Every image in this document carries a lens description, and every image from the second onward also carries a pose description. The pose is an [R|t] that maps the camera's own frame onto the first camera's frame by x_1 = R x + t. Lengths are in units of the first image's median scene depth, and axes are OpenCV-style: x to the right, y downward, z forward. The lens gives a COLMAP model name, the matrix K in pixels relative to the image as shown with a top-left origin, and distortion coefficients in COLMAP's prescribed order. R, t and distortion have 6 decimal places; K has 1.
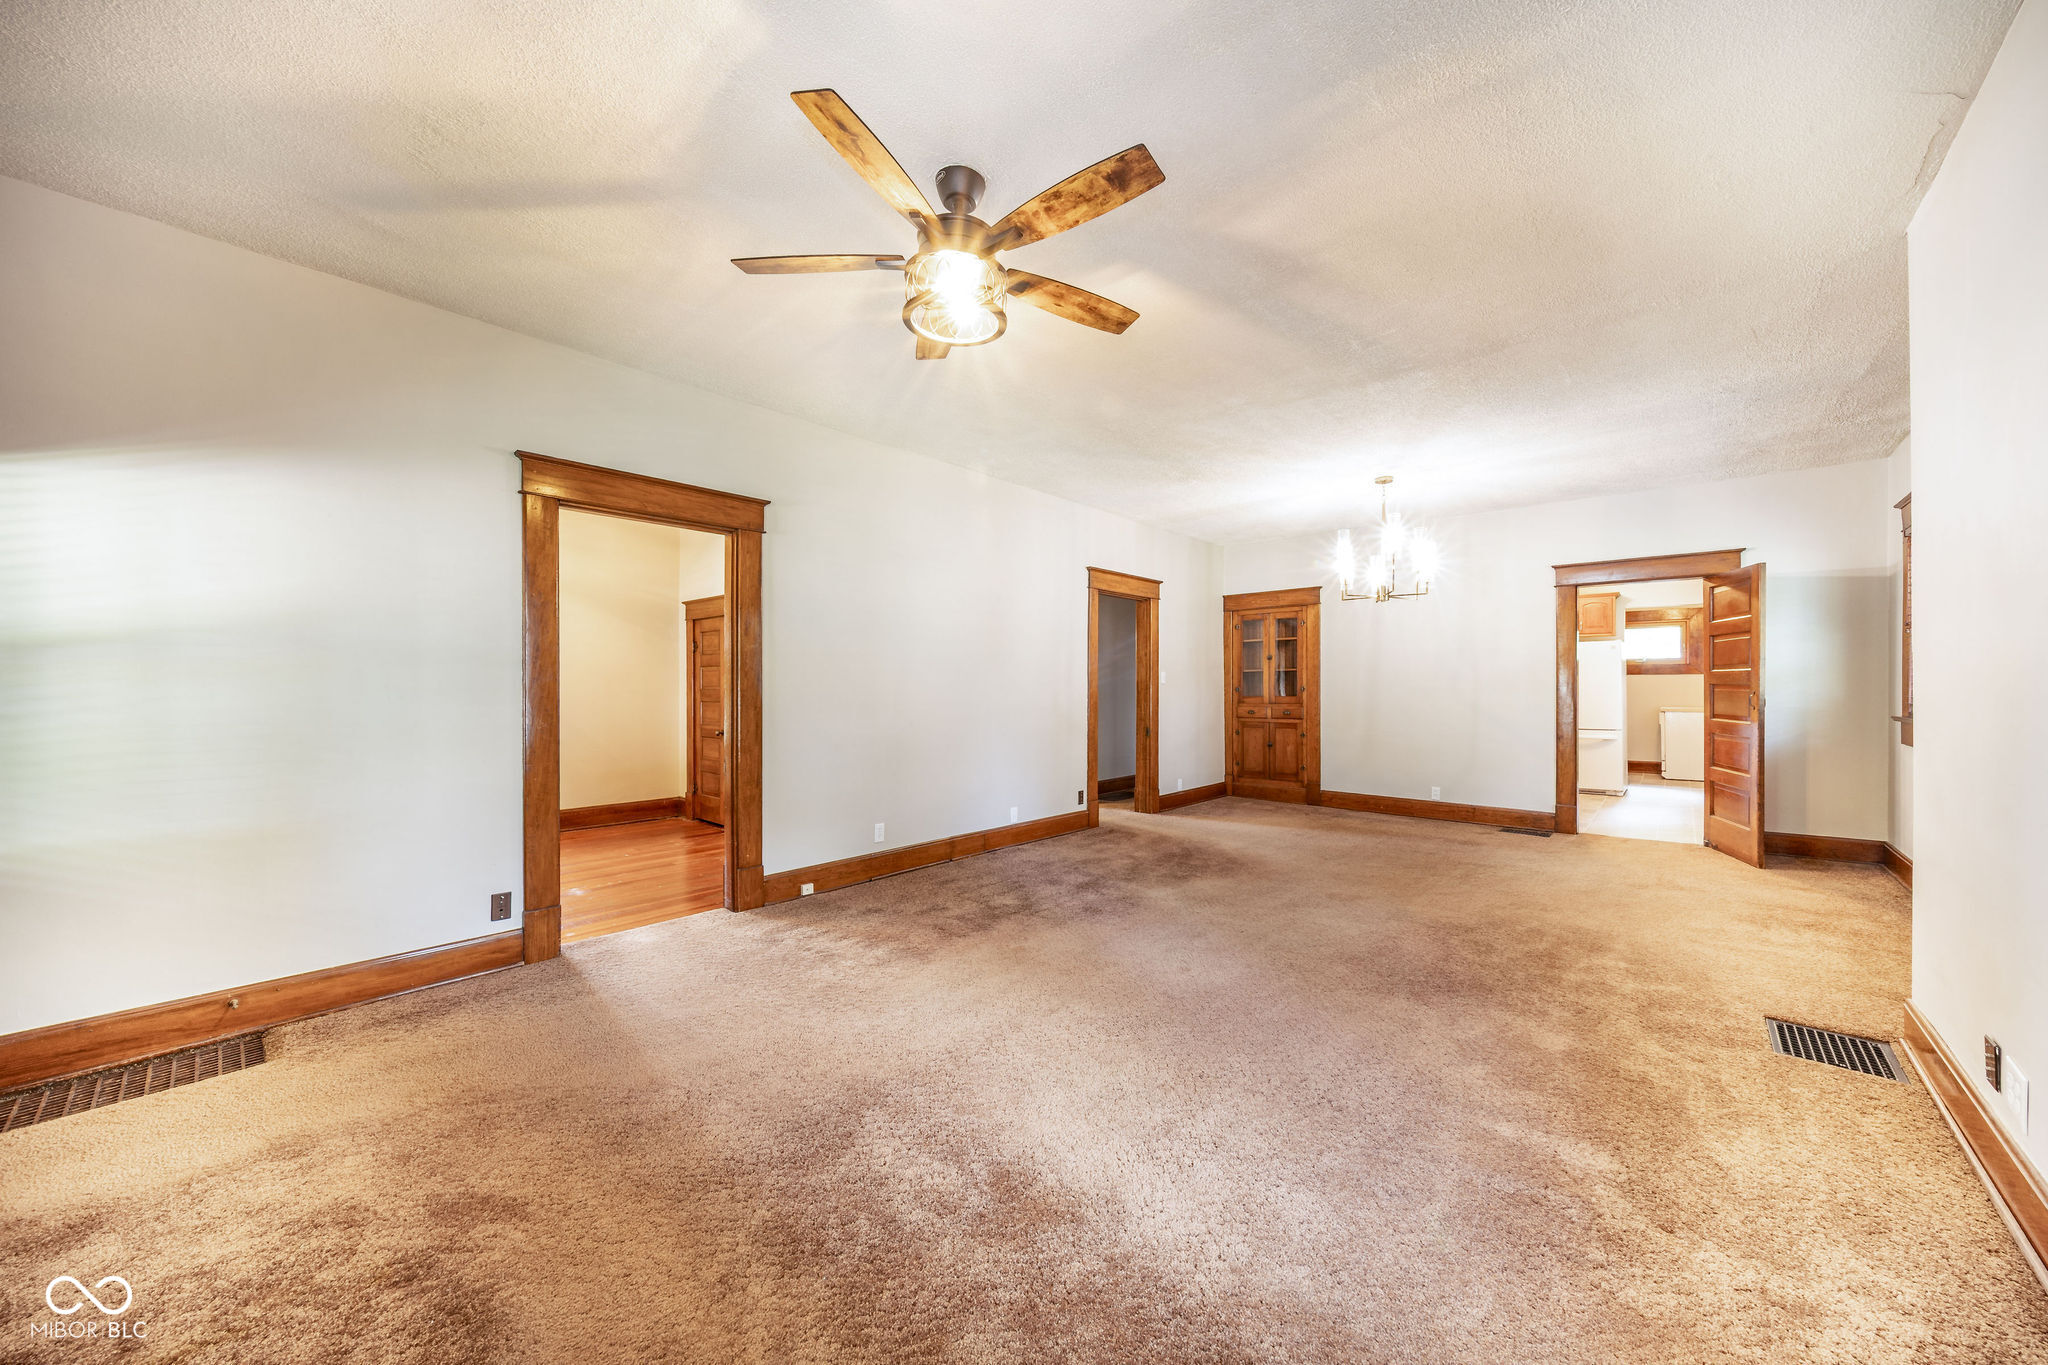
lens RADIAL K [[720.1, 0, 1026.5], [0, 720.1, 686.6], [0, 0, 1]] dist [-0.000271, 0.000025]
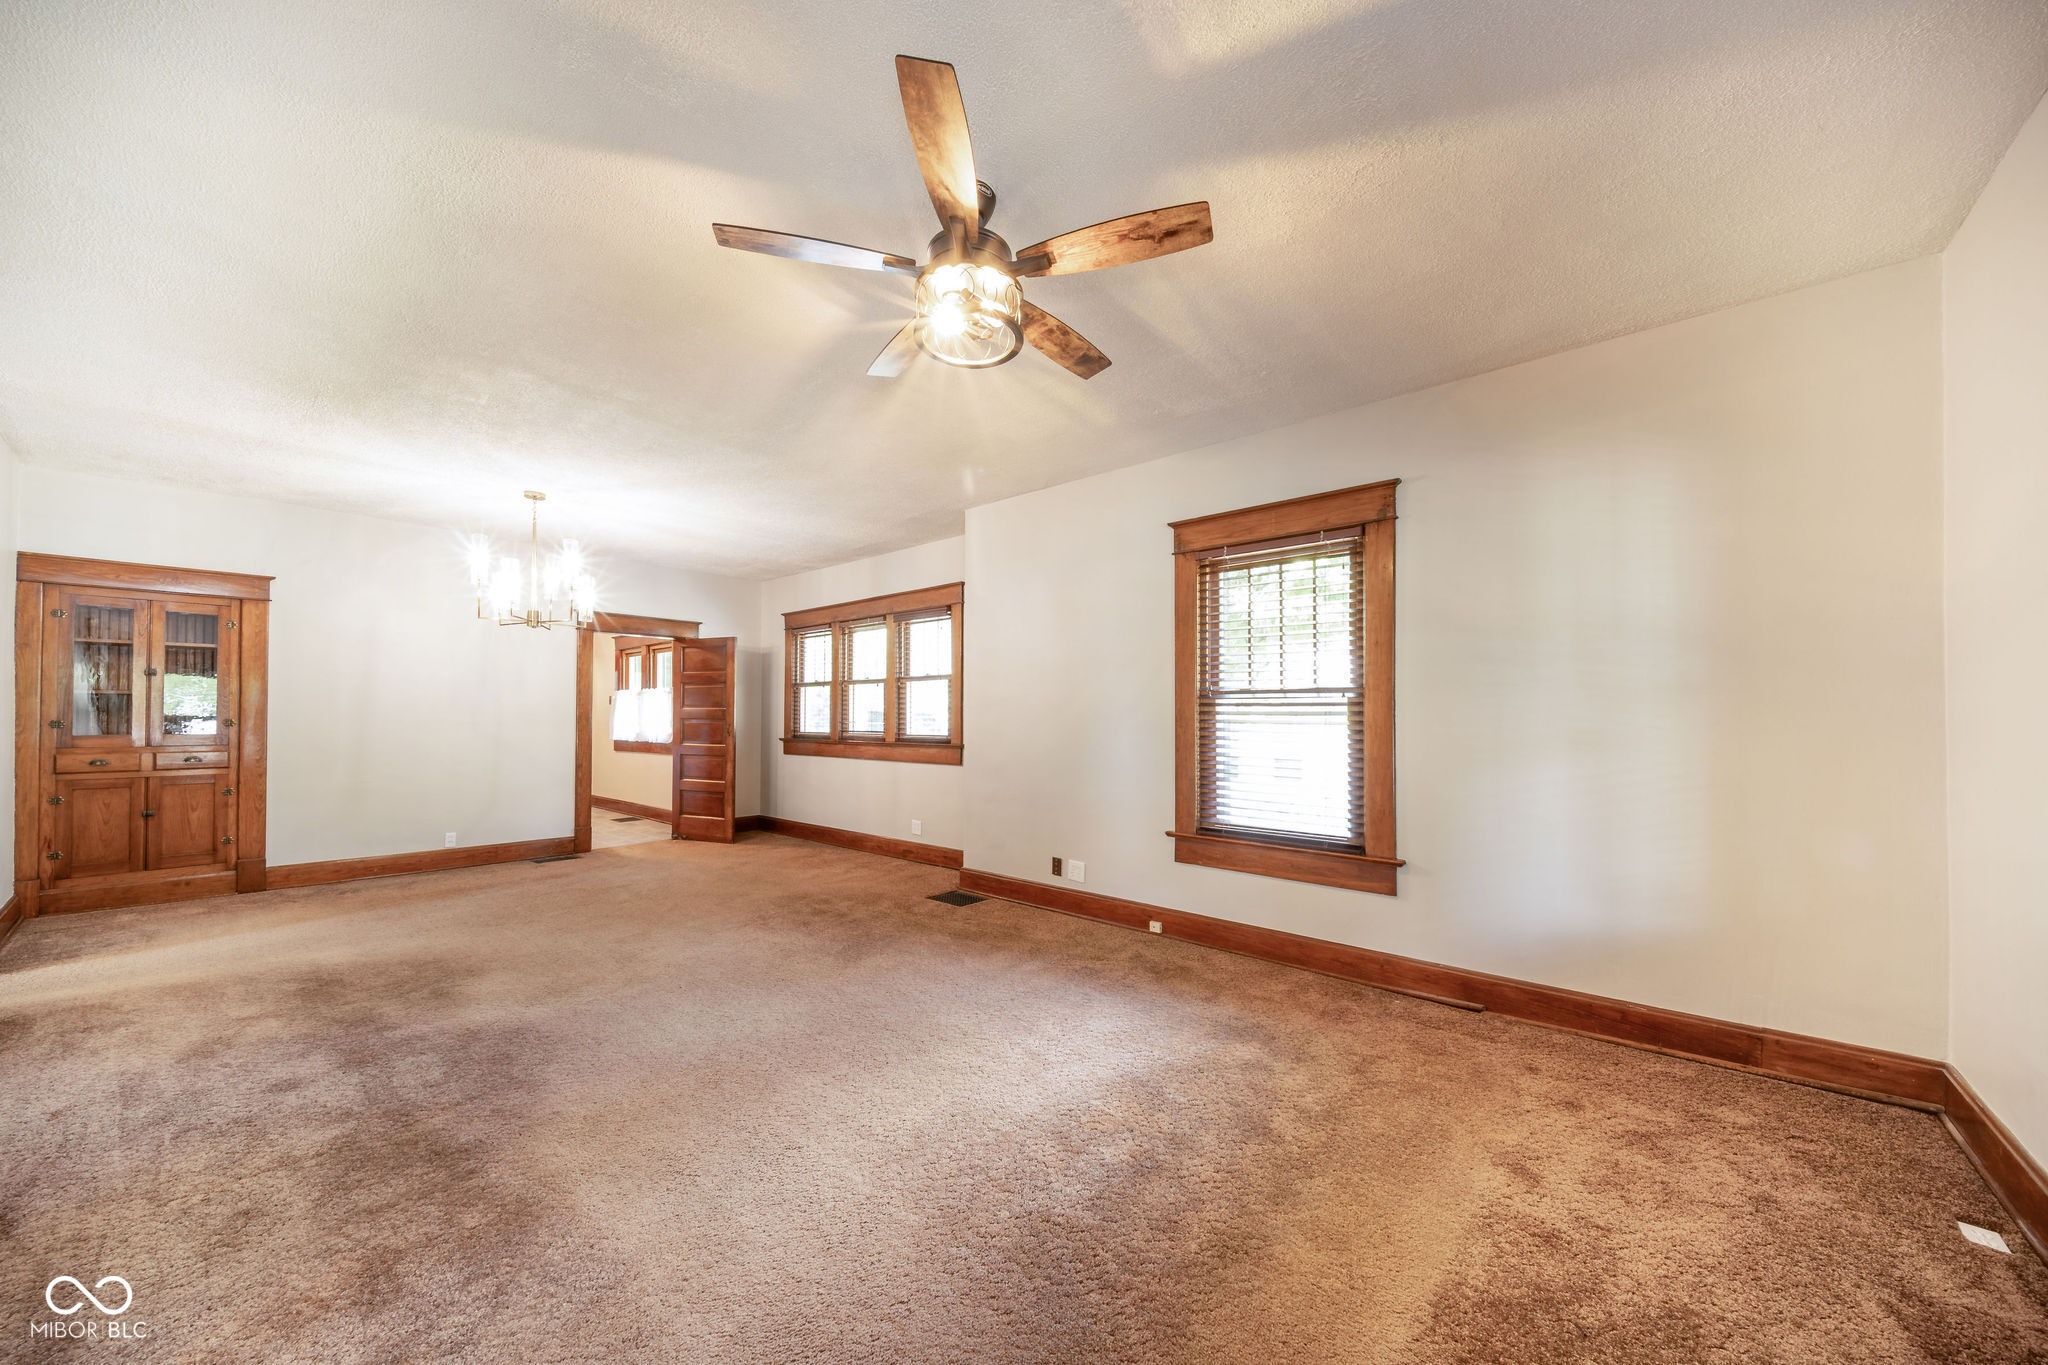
lens RADIAL K [[723.6, 0, 1025.3], [0, 723.6, 709.3], [0, 0, 1]] dist [-0.000370, -0.000001]
pose [[-0.009065, 0.015175, 0.999844, -0.428378], [-0.002509, 0.999881, -0.015198, -0.001707], [-0.999956, -0.002646, -0.009026, 0.381058]]
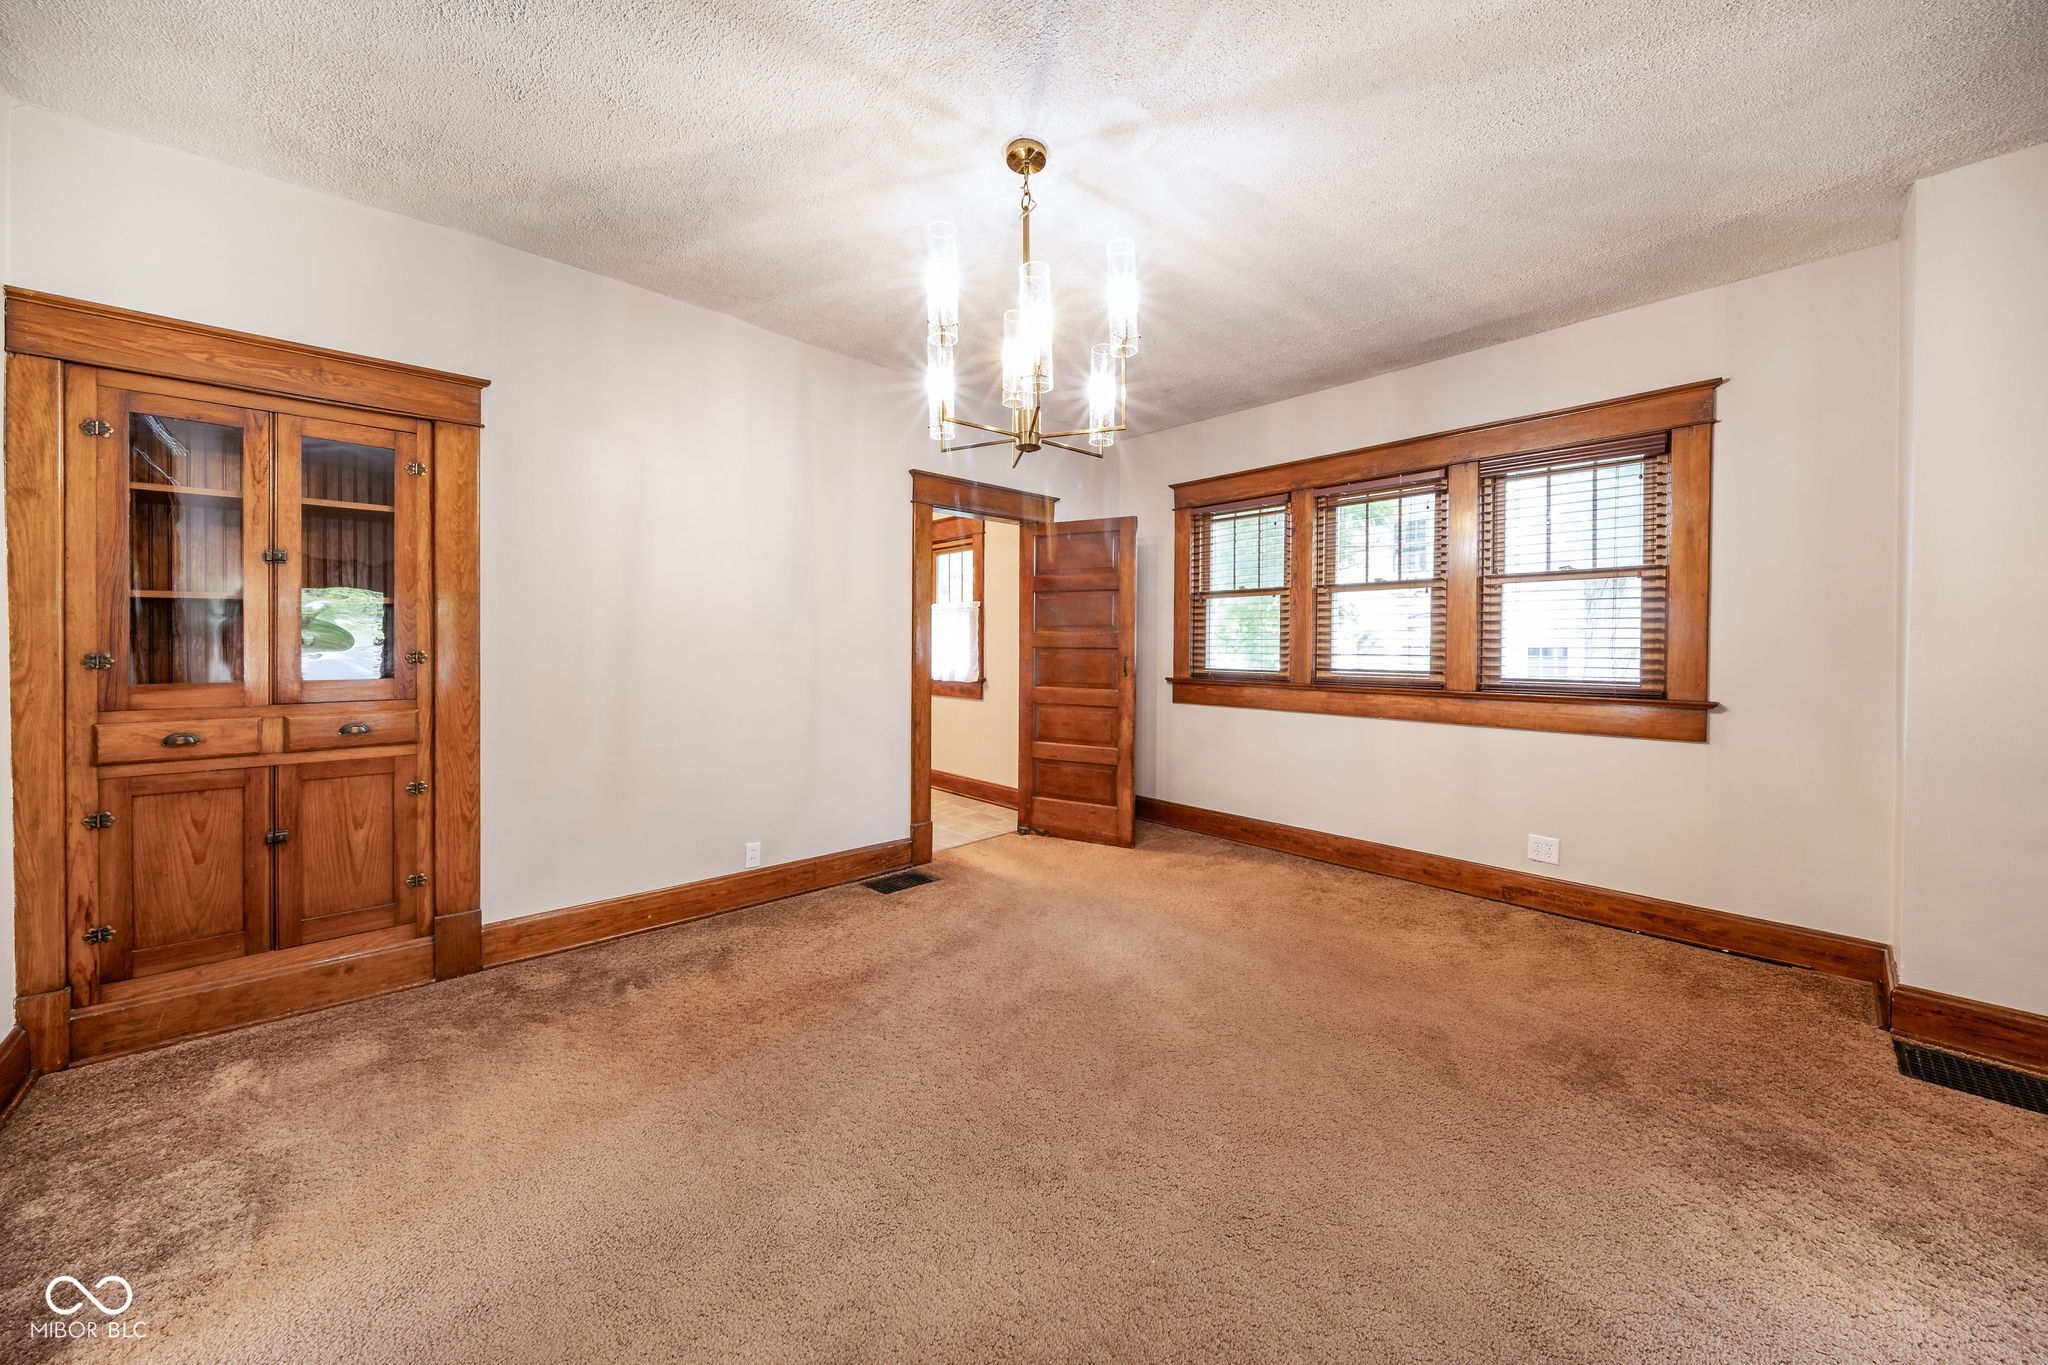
lens RADIAL K [[724.8, 0, 1035.3], [0, 724.8, 648.6], [0, 0, 1]] dist [0.000474, -0.000164]
pose [[0.076707, -0.001942, 0.997052, 0.076729], [-0.004194, 0.999989, 0.002271, -0.004494], [-0.997045, -0.004356, 0.076698, 0.967317]]
